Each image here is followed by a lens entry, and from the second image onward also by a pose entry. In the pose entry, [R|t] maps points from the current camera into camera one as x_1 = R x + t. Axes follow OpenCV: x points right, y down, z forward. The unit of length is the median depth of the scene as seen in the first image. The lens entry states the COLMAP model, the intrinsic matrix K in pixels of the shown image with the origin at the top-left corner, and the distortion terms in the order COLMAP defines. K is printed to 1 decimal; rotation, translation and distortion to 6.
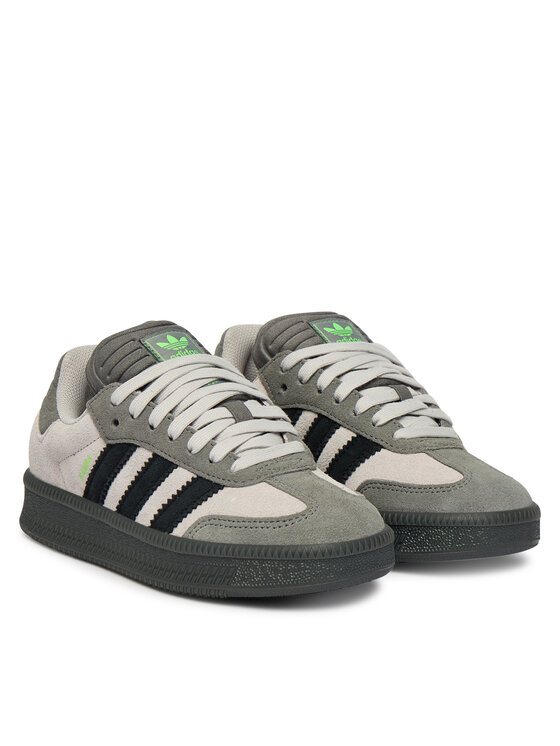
lens RADIAL K [[2184.5, 0, 281.2], [0, 2184.5, 373.9], [0, 0, 1]] dist [0.554825, 0.000000]
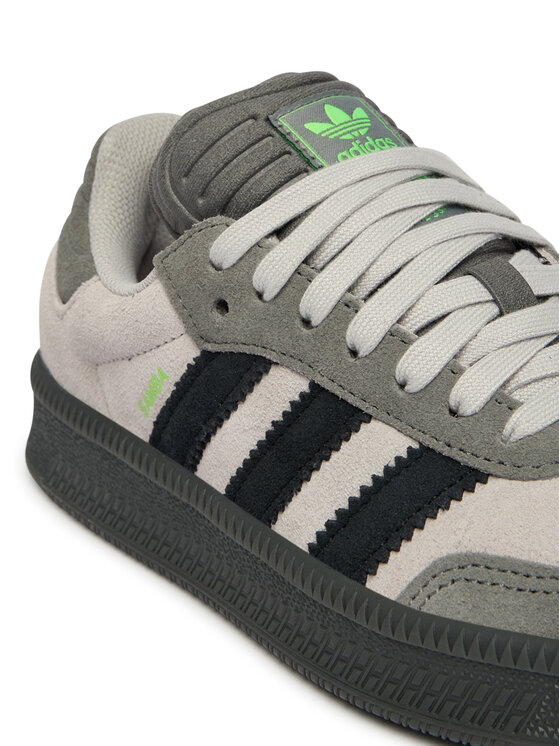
lens RADIAL K [[1520.9, 0, 247.6], [0, 1520.9, 290.0], [0, 0, 1]] dist [0.123538, 0.000000]
pose [[0.999961, -0.008756, 0.001472, -0.070338], [0.008448, 0.989292, 0.145702, -0.026494], [-0.002732, -0.145684, 0.989327, 0.689392]]
